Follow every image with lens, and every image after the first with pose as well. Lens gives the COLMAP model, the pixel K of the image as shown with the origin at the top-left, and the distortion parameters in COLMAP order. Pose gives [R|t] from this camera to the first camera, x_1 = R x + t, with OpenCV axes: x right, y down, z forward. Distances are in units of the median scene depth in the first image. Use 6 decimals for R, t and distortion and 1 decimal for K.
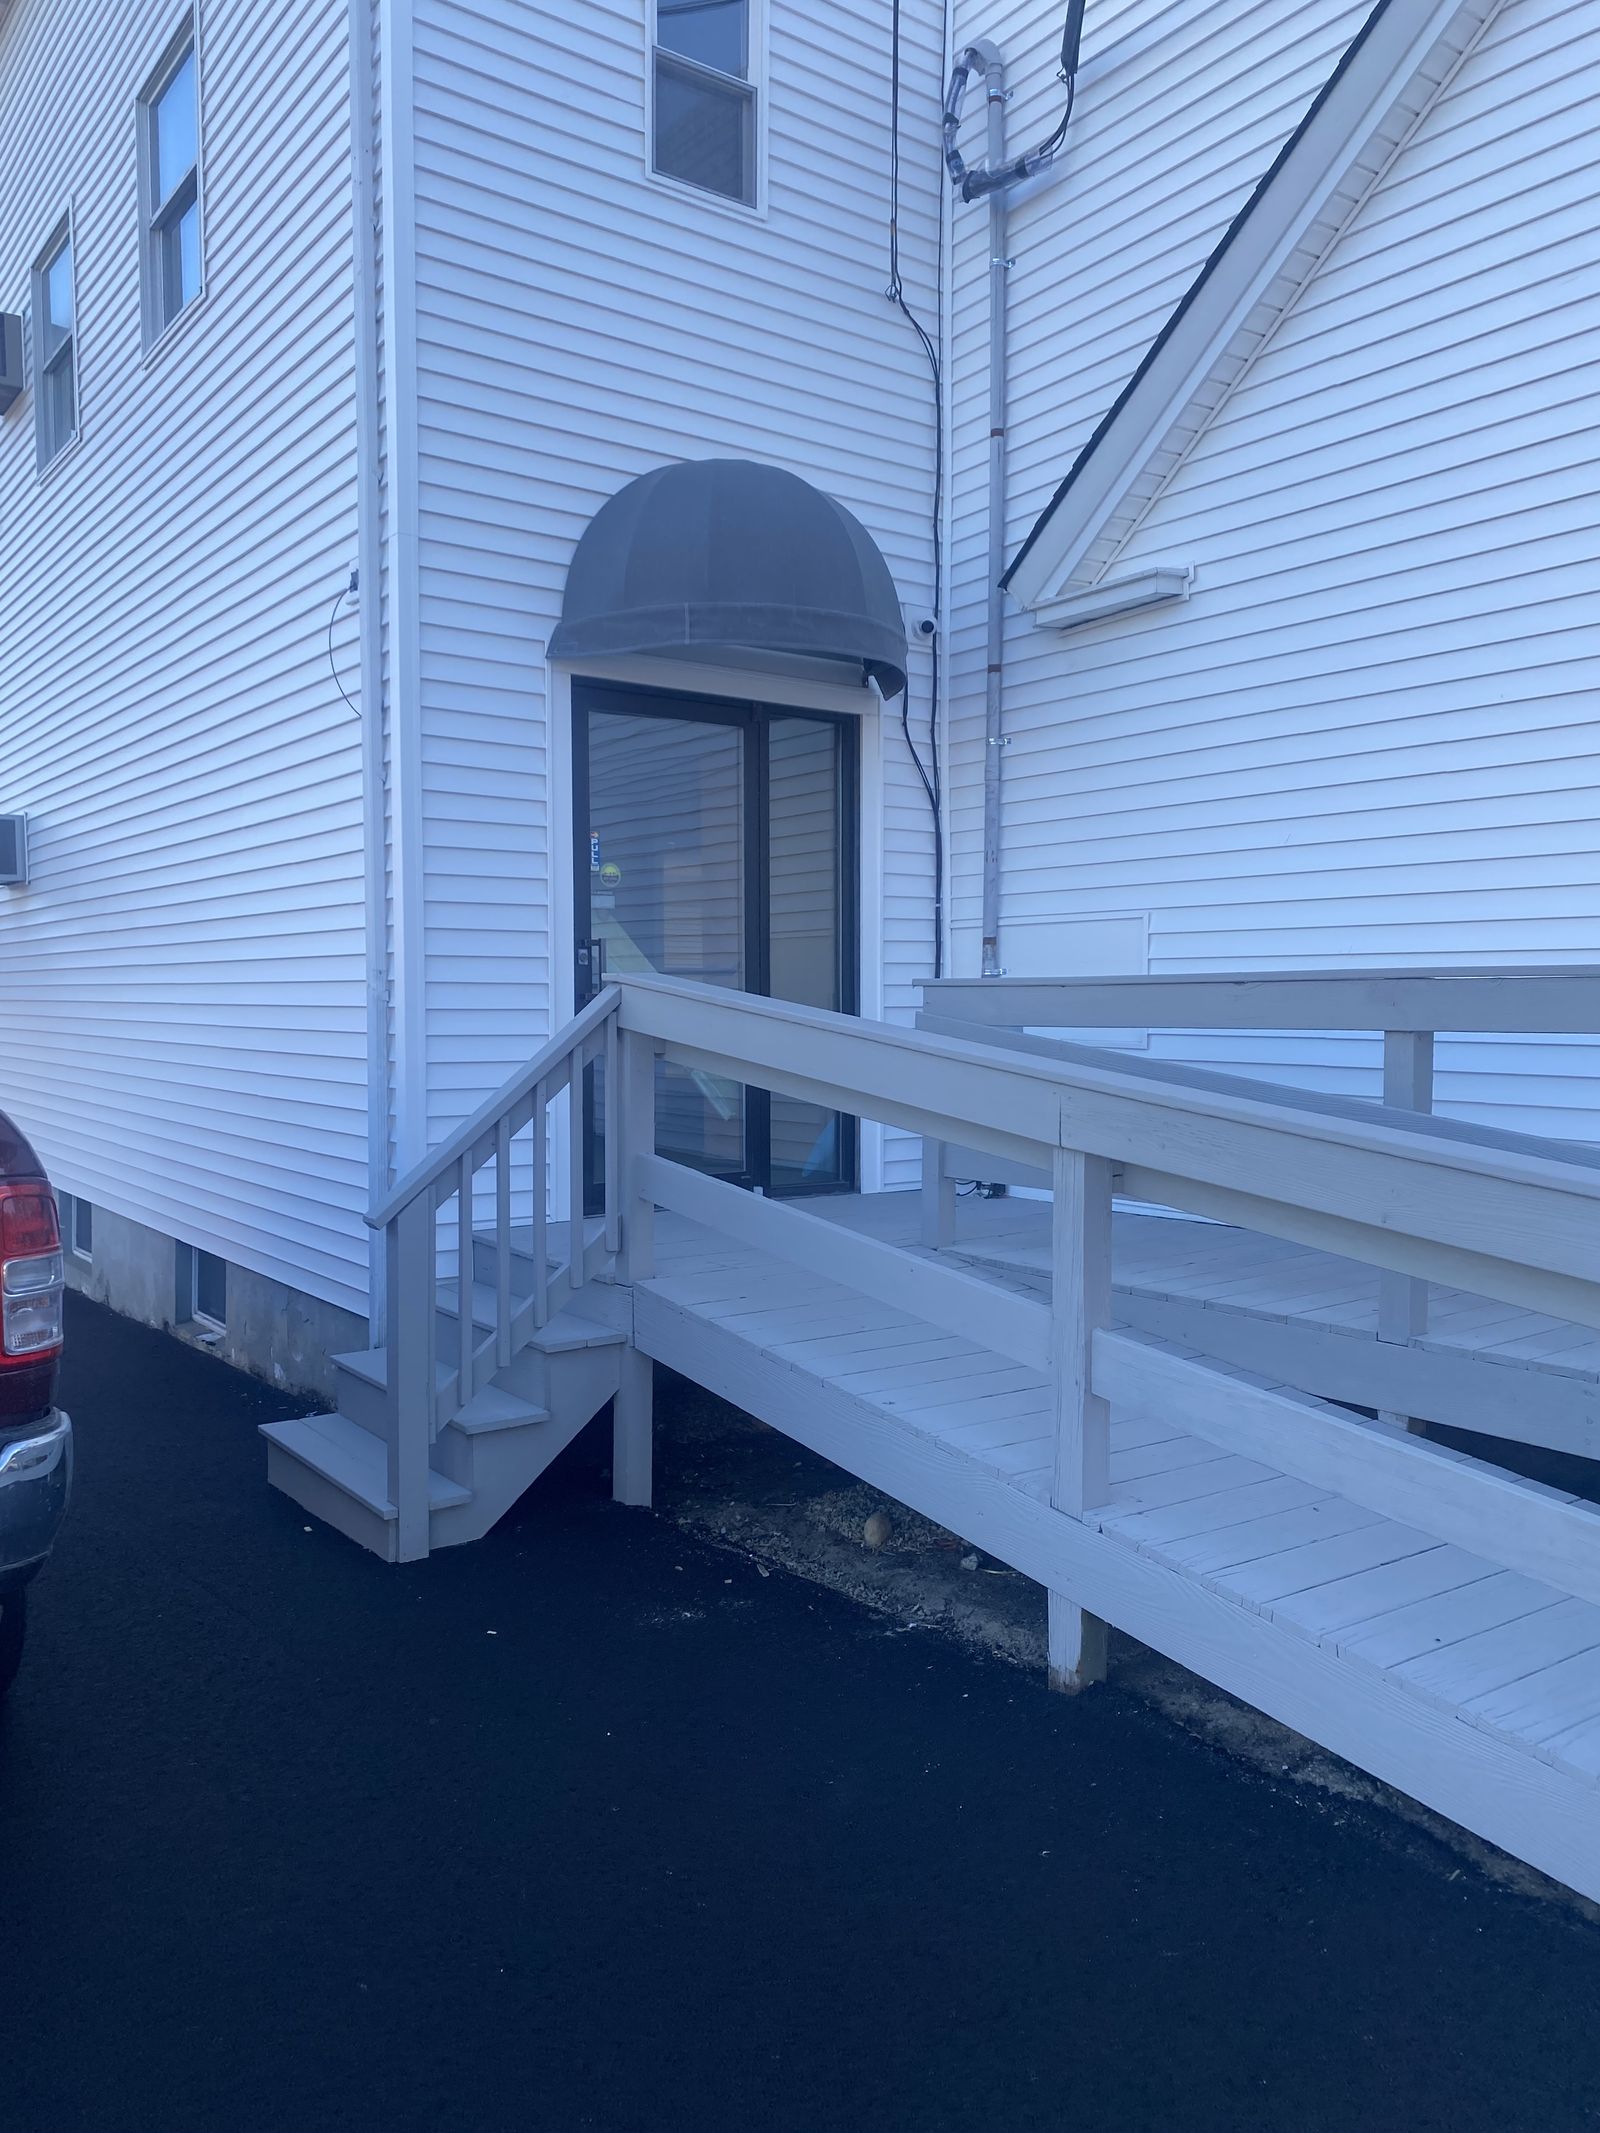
lens RADIAL K [[1600.1, 0, 683.1], [0, 1600.1, 1068.5], [0, 0, 1]] dist [0.047633, -0.002177]
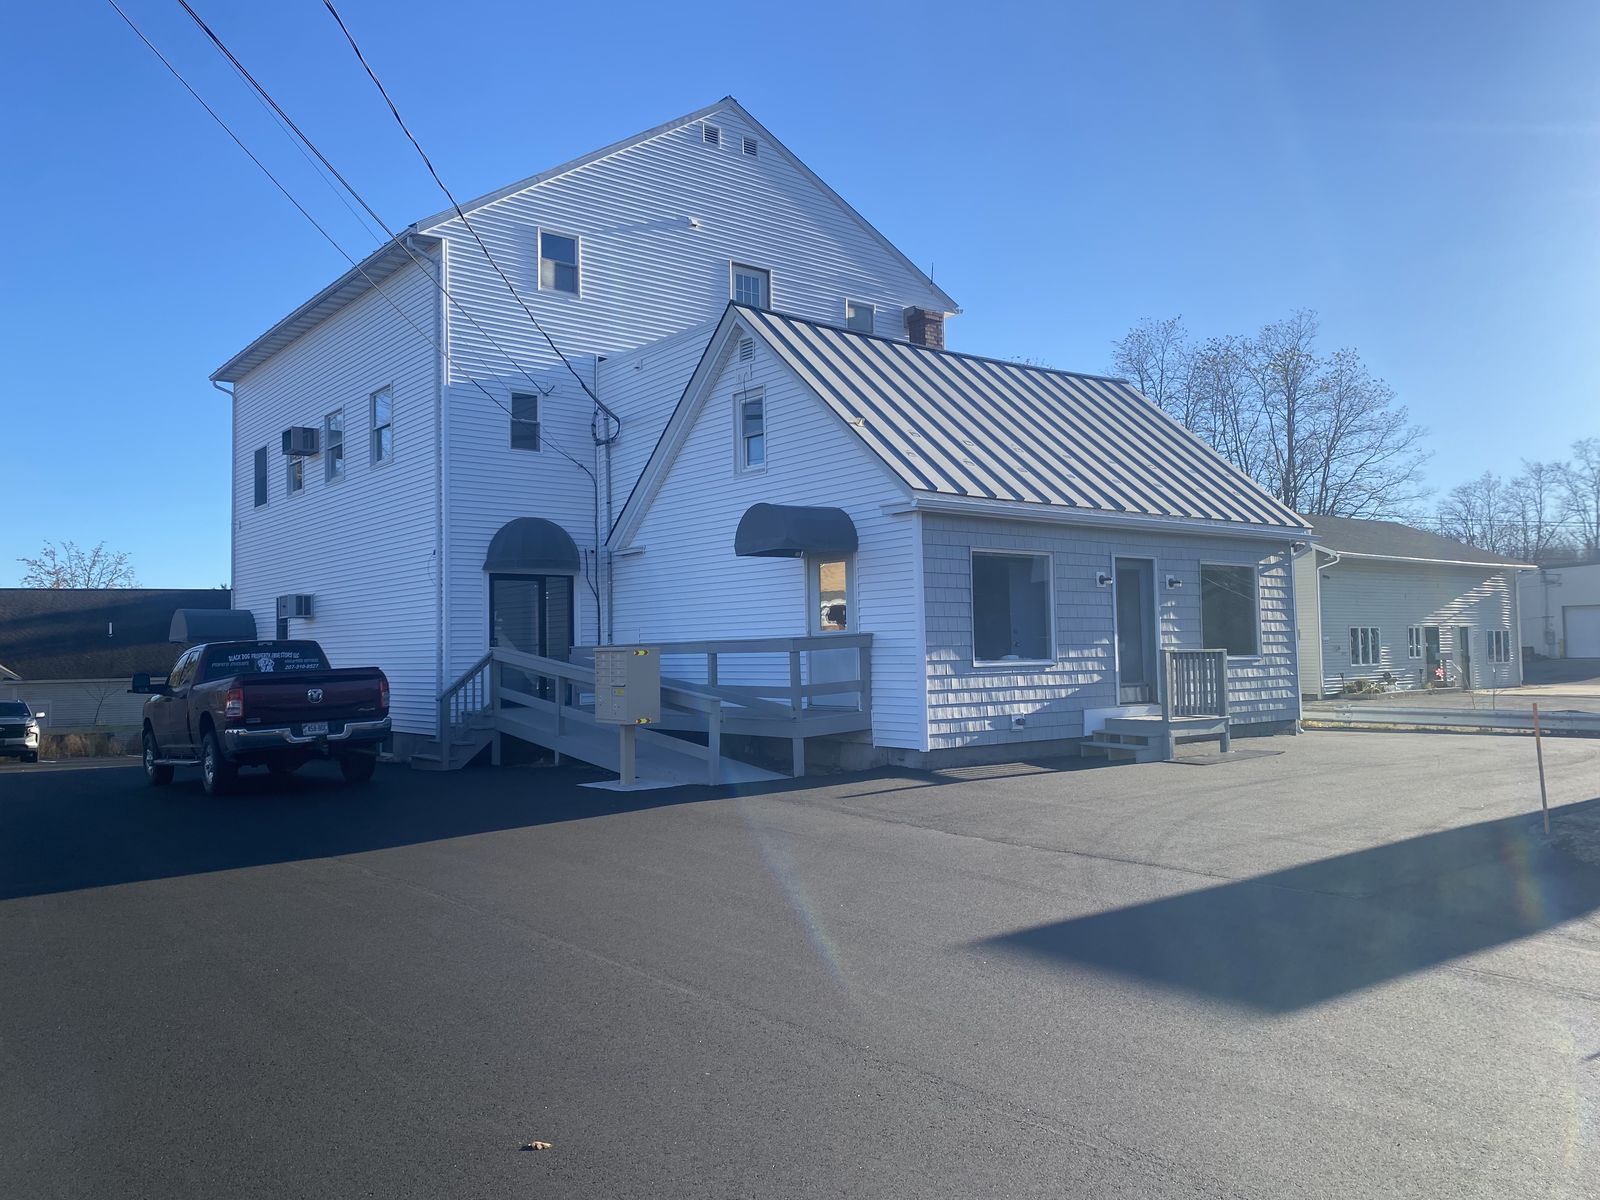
lens RADIAL K [[1200.3, 0, 800.0], [0, 1200.3, 600.0], [0, 0, 1]] dist [0.047633, -0.002177]
pose [[0.995322, -0.012408, 0.095818, 0.382989], [0.020767, 0.996015, -0.086734, 0.094341], [-0.094360, 0.088318, 0.991613, -1.902056]]
